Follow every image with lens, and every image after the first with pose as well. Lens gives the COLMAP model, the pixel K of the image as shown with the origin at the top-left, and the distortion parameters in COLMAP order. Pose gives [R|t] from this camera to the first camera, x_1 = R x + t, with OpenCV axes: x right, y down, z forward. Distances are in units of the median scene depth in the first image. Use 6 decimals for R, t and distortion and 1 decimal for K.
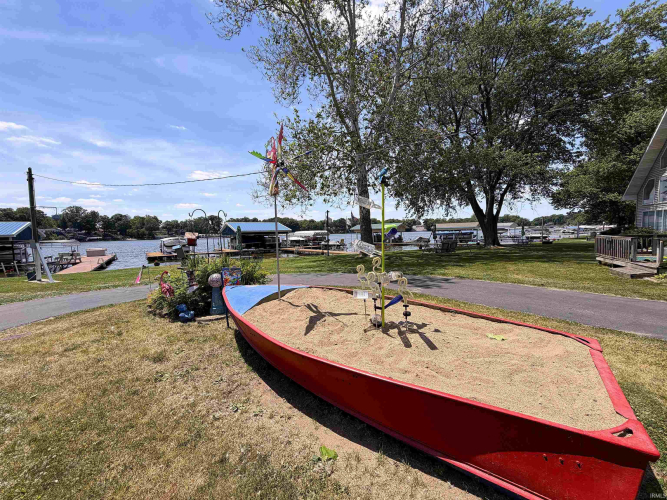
lens RADIAL K [[265.2, 0, 333.6], [0, 265.2, 244.4], [0, 0, 1]] dist [0.002467, 0.000421]
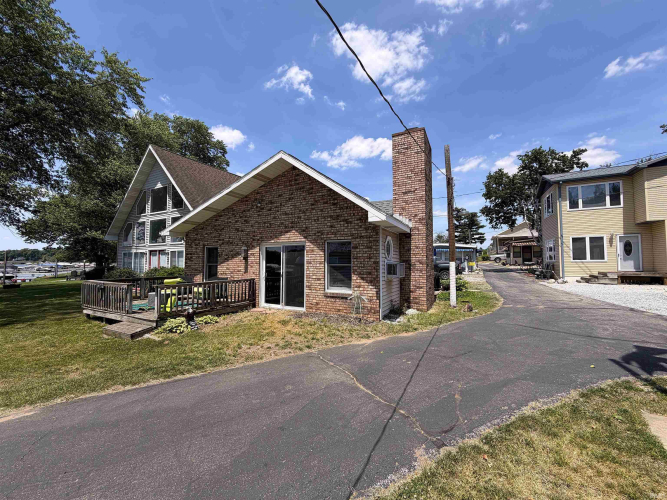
lens RADIAL K [[265.2, 0, 333.6], [0, 265.2, 249.7], [0, 0, 1]] dist [0.002467, 0.000421]
pose [[0.022197, 0.067011, 0.997505, 0.109677], [0.051503, 0.996350, -0.068080, -0.015722], [-0.998426, 0.052885, 0.018665, 0.122823]]
